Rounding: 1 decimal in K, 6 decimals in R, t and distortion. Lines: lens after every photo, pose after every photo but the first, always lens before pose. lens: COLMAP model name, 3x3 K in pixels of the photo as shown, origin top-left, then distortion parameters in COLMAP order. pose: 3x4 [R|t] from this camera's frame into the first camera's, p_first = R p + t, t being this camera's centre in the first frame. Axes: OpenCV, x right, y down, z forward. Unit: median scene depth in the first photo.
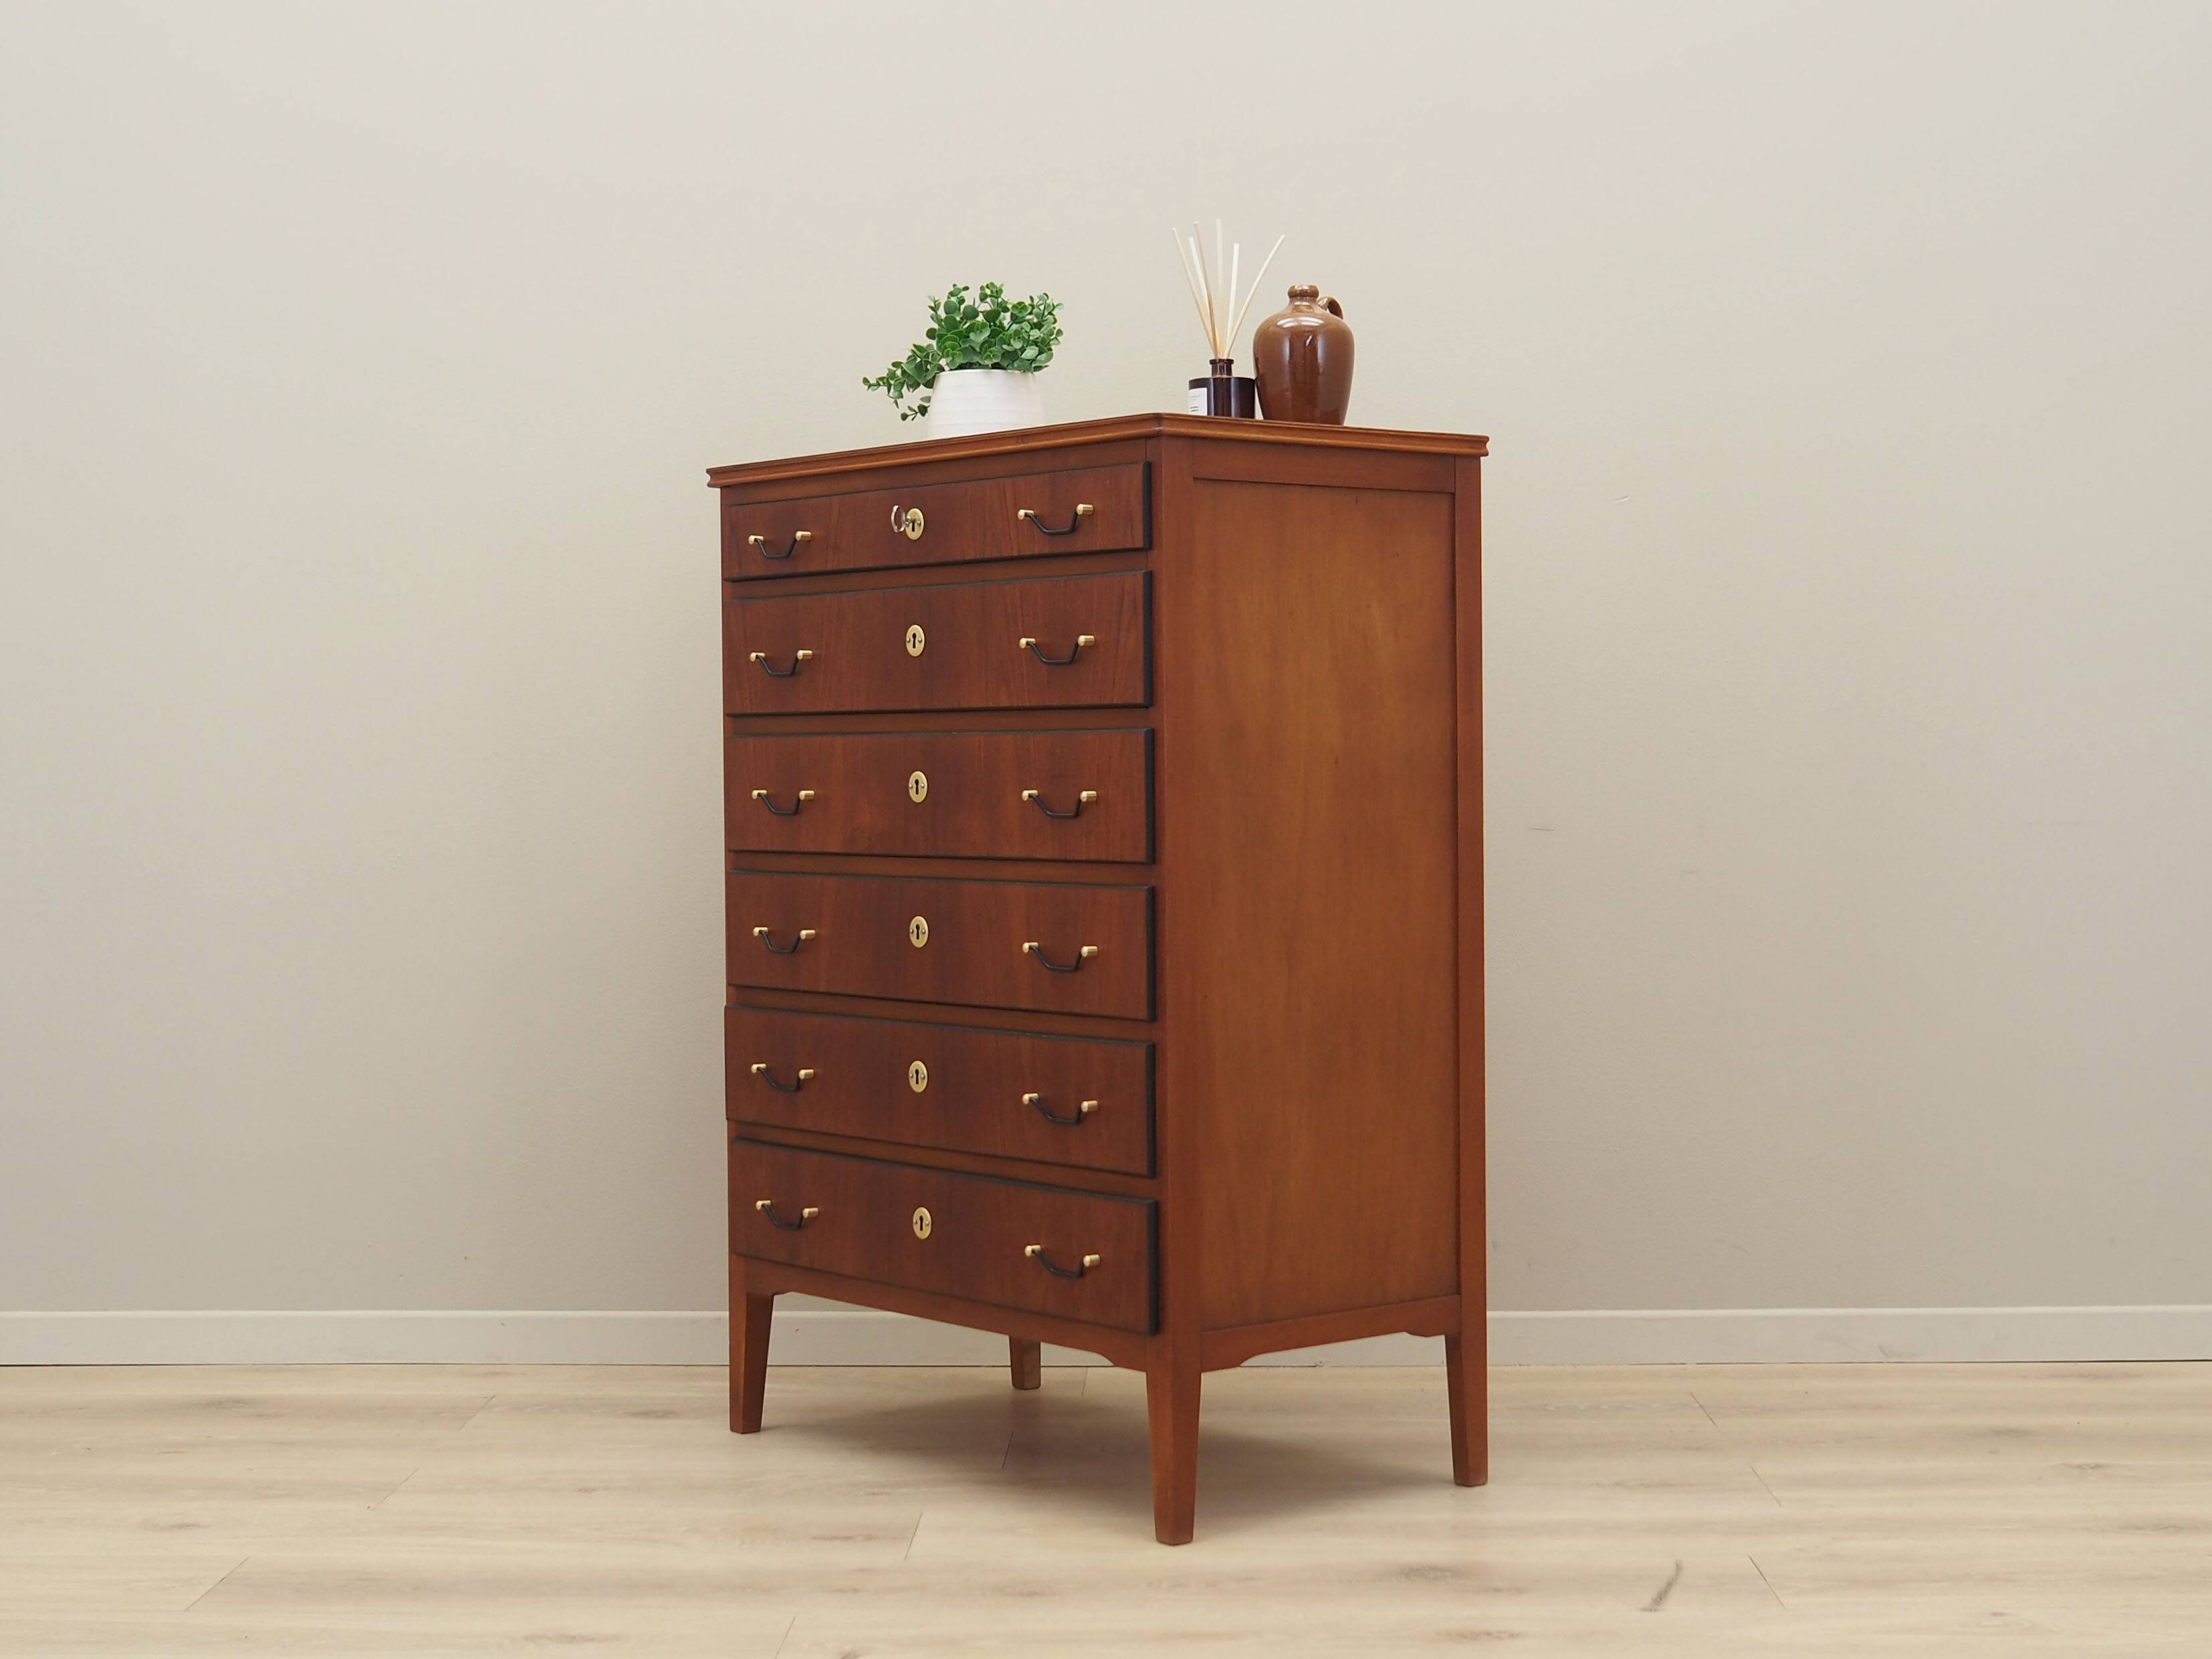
lens RADIAL K [[3484.0, 0, 1111.8], [0, 3484.0, 807.3], [0, 0, 1]] dist [0.012036, 0.025434]
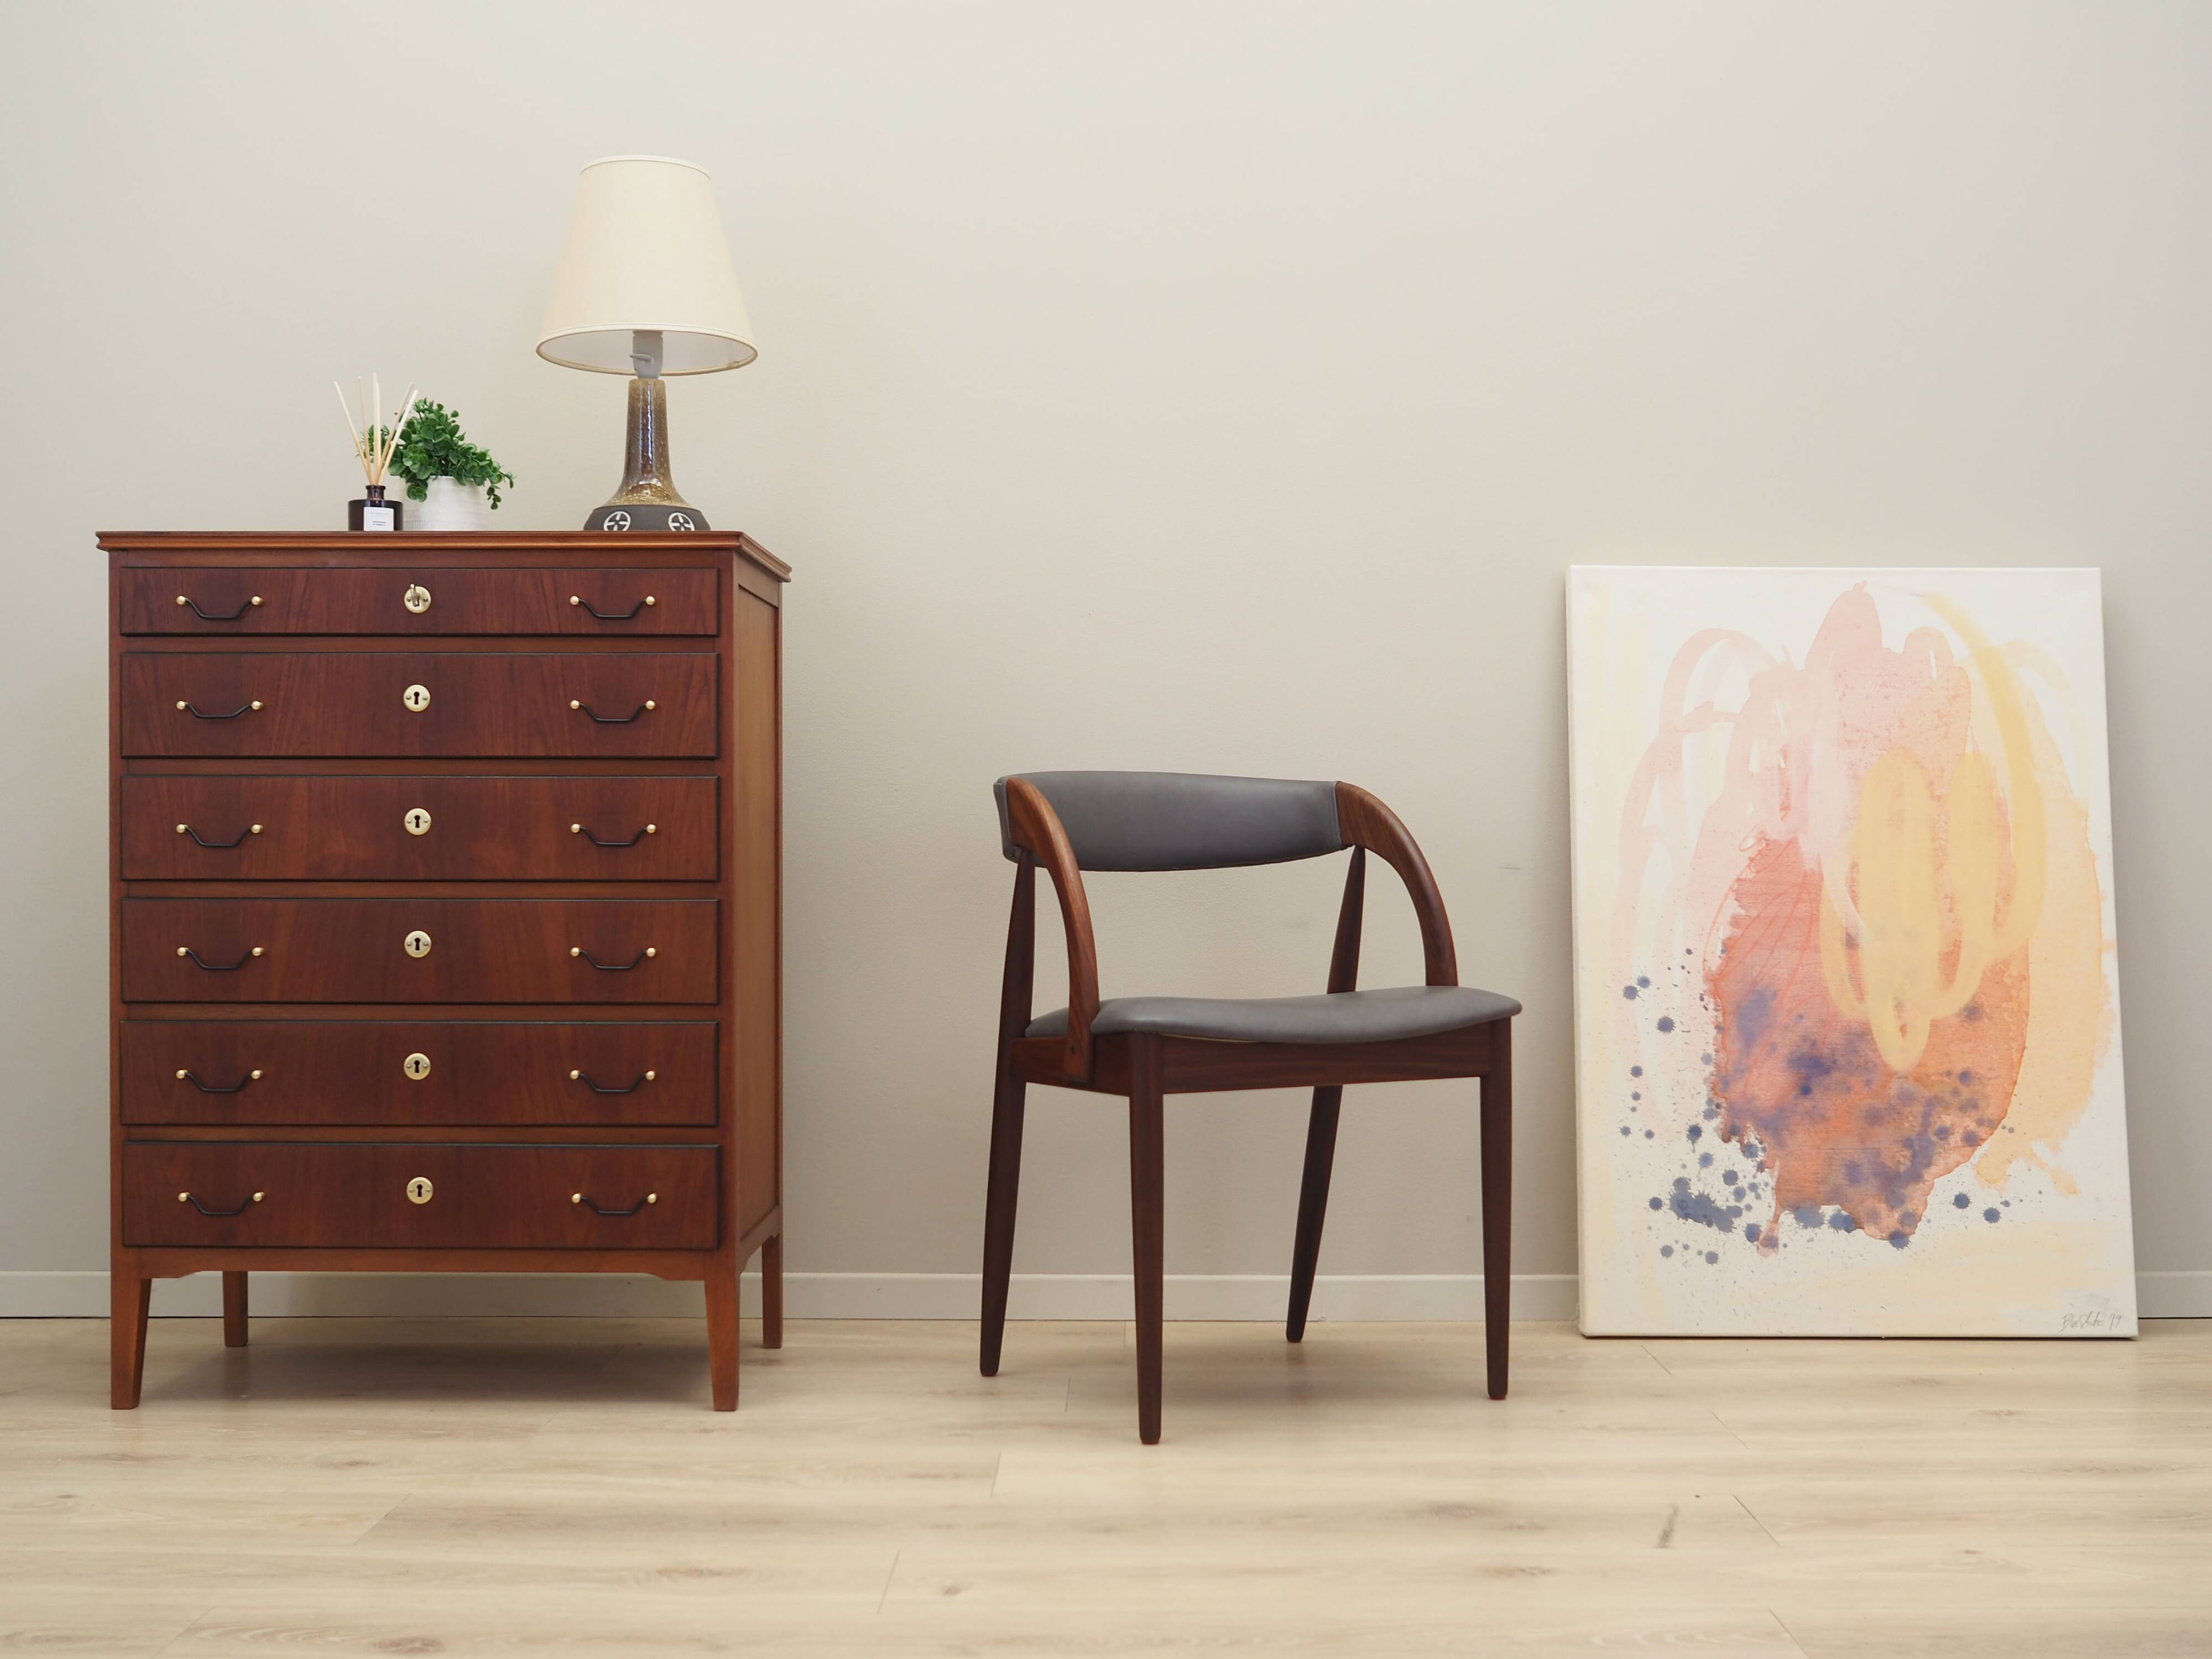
lens RADIAL K [[2696.2, 0, 1106.0], [0, 2696.2, 829.5], [0, 0, 1]] dist [0.014542, -0.009811]
pose [[0.655149, 0.004828, 0.755485, -0.595088], [0.006484, 0.999907, -0.012014, 0.009335], [-0.755472, 0.012769, 0.655056, 0.222360]]
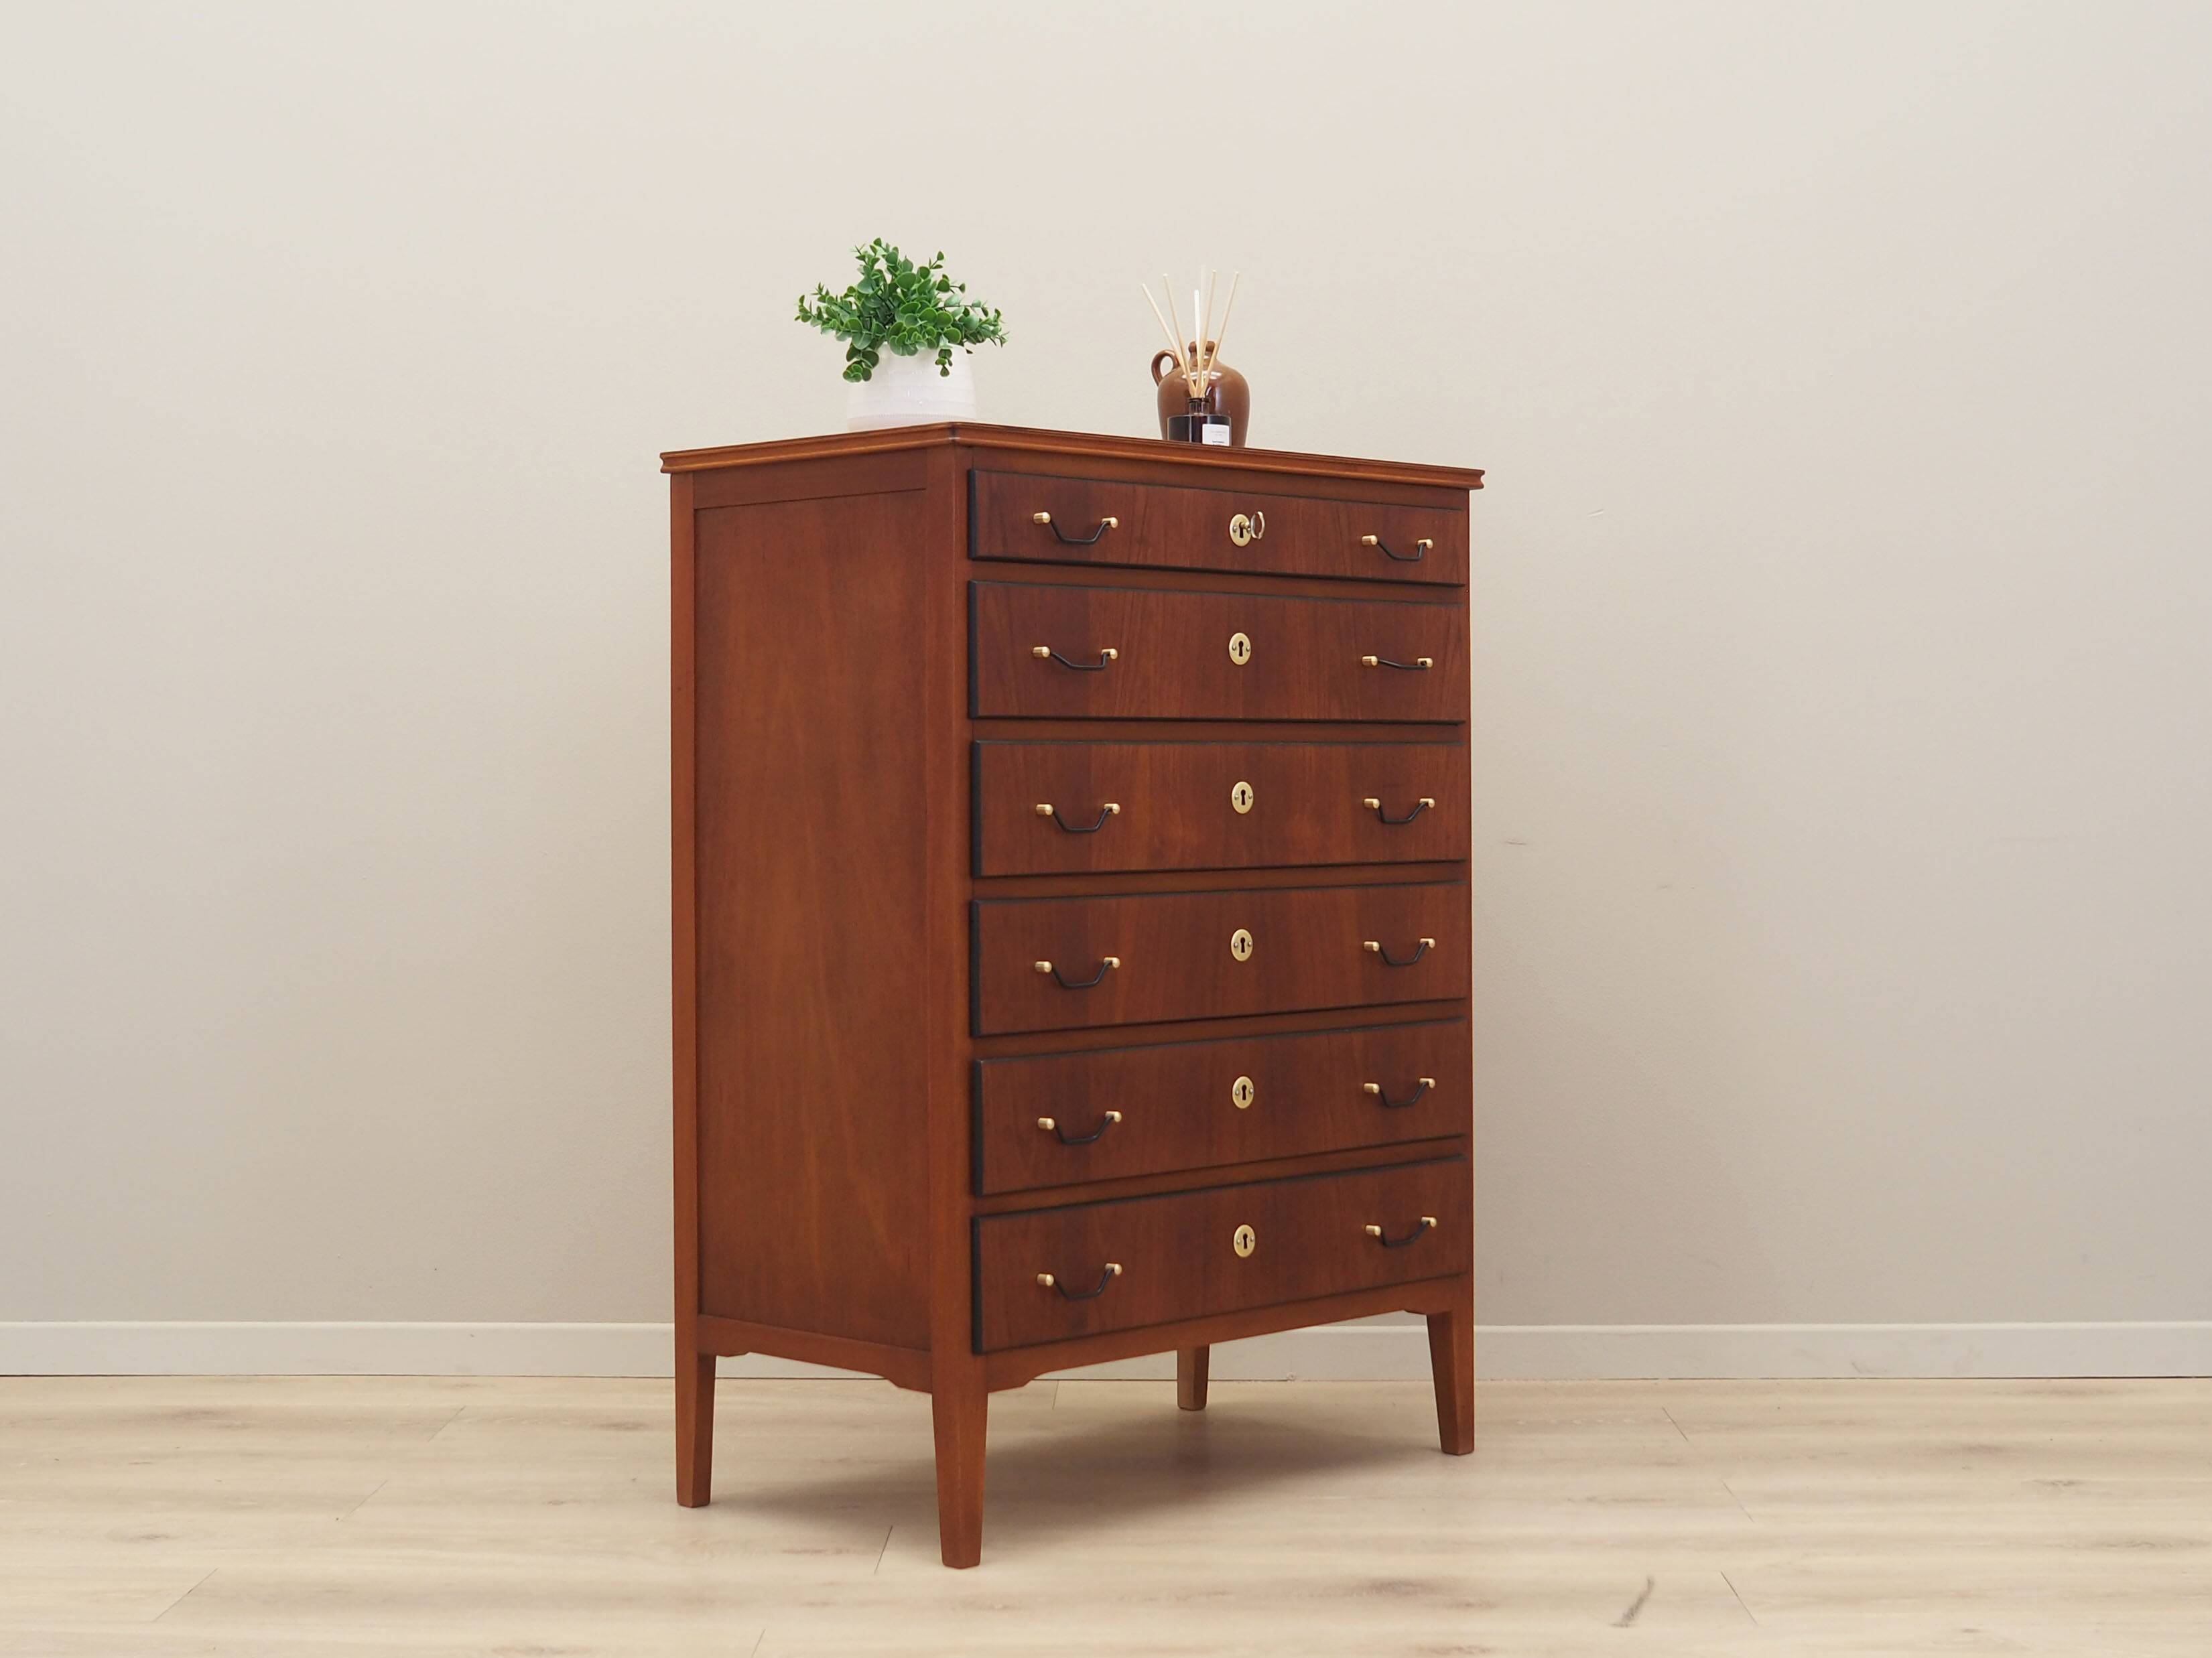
lens RADIAL K [[3476.3, 0, 1106.0], [0, 3476.3, 829.0], [0, 0, 1]] dist [0.012416, 0.021705]
pose [[-0.100666, -0.006569, 0.994899, -1.027560], [0.023262, 0.999689, 0.008954, -0.006758], [-0.994648, 0.024045, -0.100482, 1.135839]]
